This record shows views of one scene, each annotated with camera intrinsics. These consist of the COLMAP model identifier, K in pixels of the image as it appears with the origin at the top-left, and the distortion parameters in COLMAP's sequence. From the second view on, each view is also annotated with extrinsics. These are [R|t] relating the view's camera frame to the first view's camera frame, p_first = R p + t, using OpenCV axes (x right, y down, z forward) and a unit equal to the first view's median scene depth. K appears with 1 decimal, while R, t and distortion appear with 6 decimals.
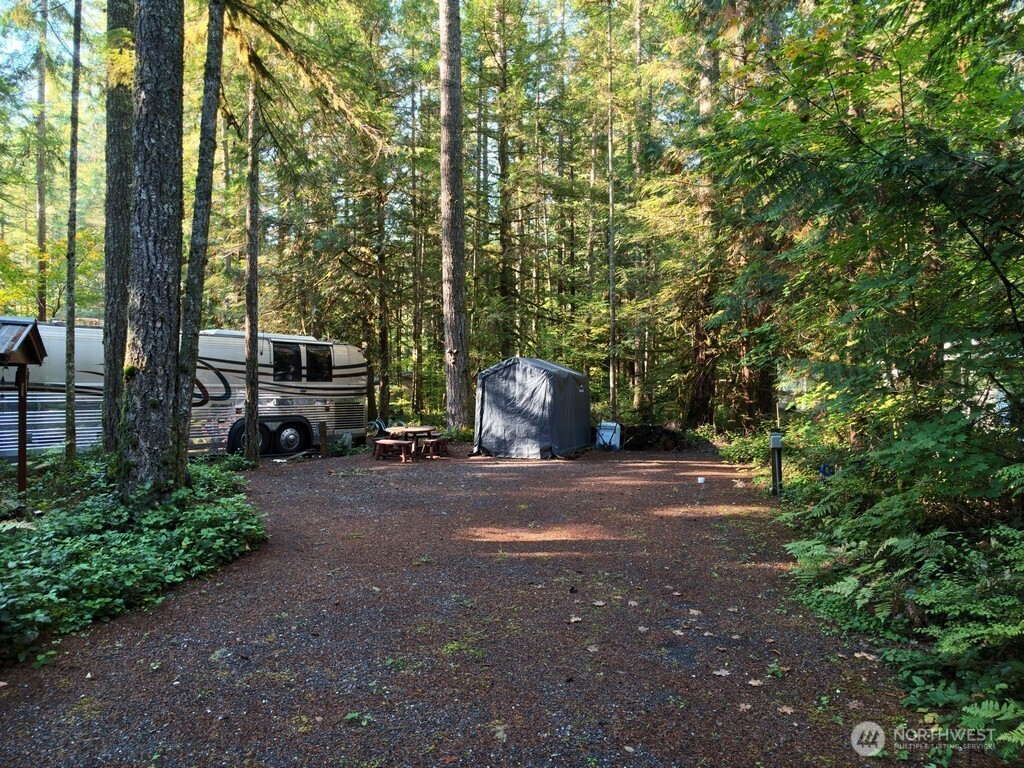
lens RADIAL K [[637.2, 0, 512.0], [0, 637.2, 384.0], [0, 0, 1]] dist [0.037359, -0.072209]
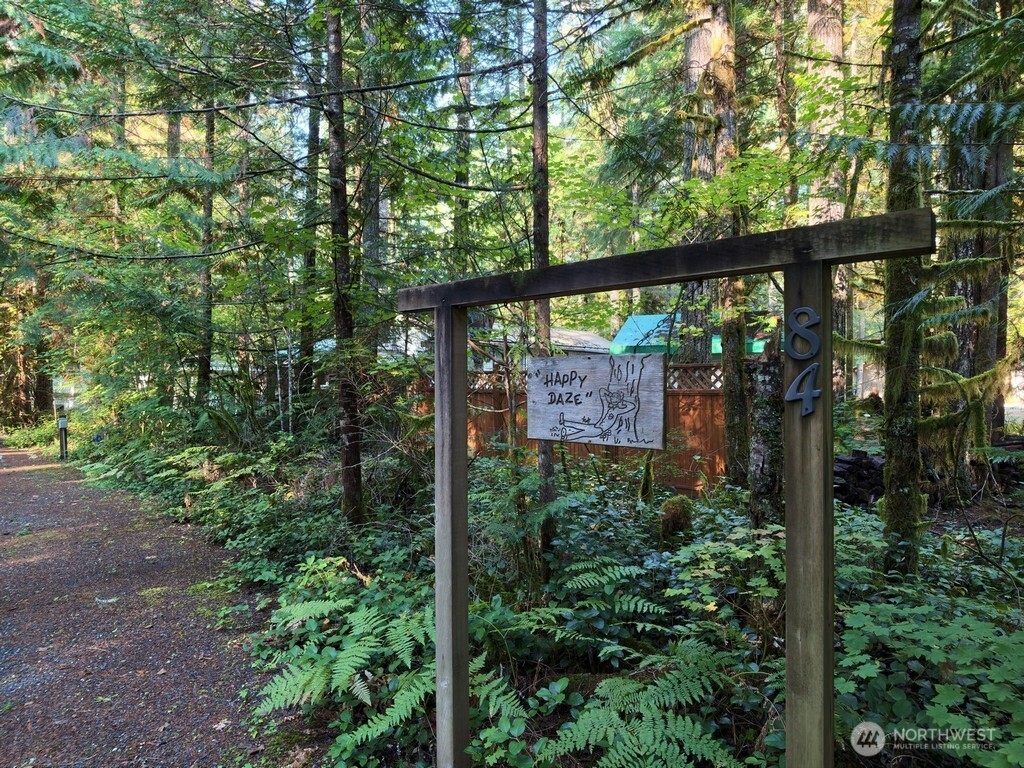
lens RADIAL K [[641.1, 0, 510.3], [0, 641.1, 384.0], [0, 0, 1]] dist [-0.011775, 0.001278]
pose [[0.503200, 0.005352, 0.864153, -0.239911], [0.000303, 0.999980, -0.006370, 0.004024], [-0.864170, 0.003467, 0.503188, -0.451199]]
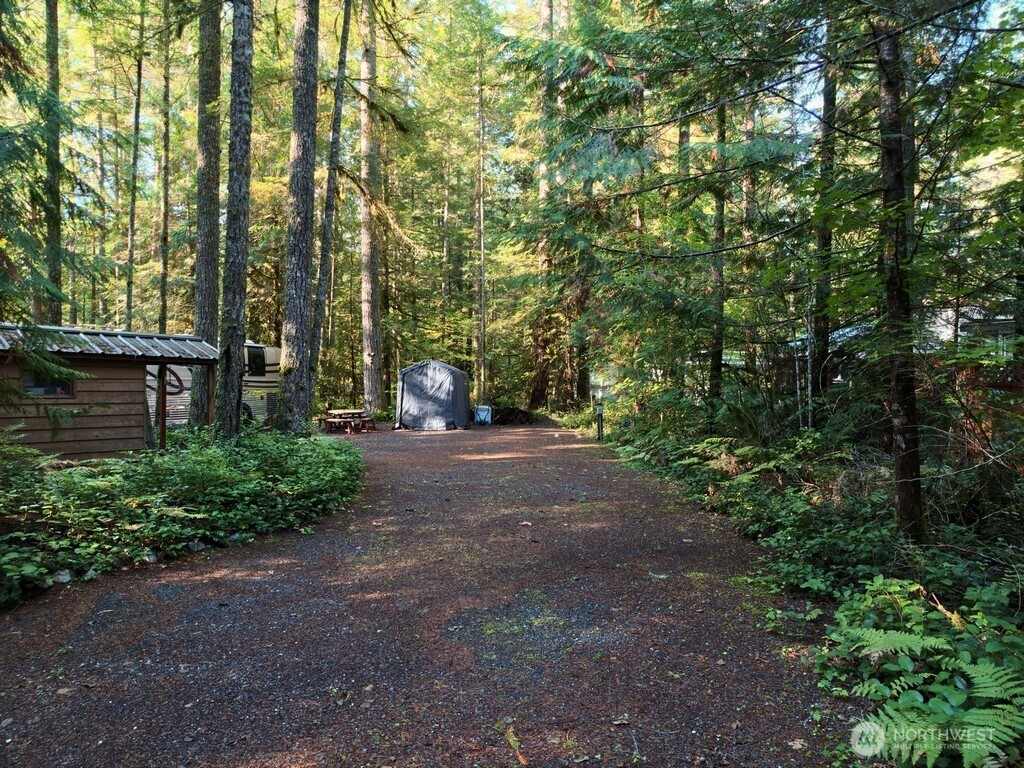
lens RADIAL K [[637.2, 0, 512.0], [0, 637.2, 384.0], [0, 0, 1]] dist [0.037359, -0.072209]
pose [[0.952137, 0.001515, 0.305669, -0.247562], [-0.003205, 0.999982, 0.005026, 0.004547], [-0.305656, -0.005766, 0.952124, -0.421956]]
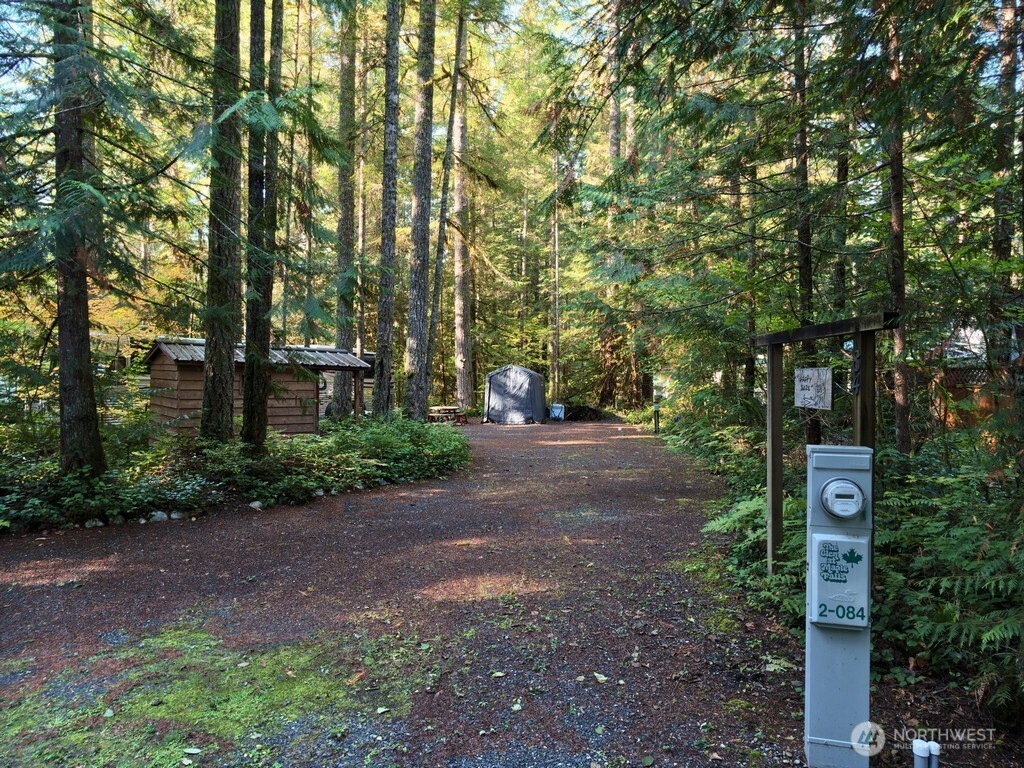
lens RADIAL K [[637.2, 0, 512.0], [0, 637.2, 384.0], [0, 0, 1]] dist [0.037359, -0.072209]
pose [[0.981491, 0.002273, 0.191495, -0.309259], [-0.002953, 0.999990, 0.003266, 0.003867], [-0.191486, -0.003771, 0.981488, -0.660934]]
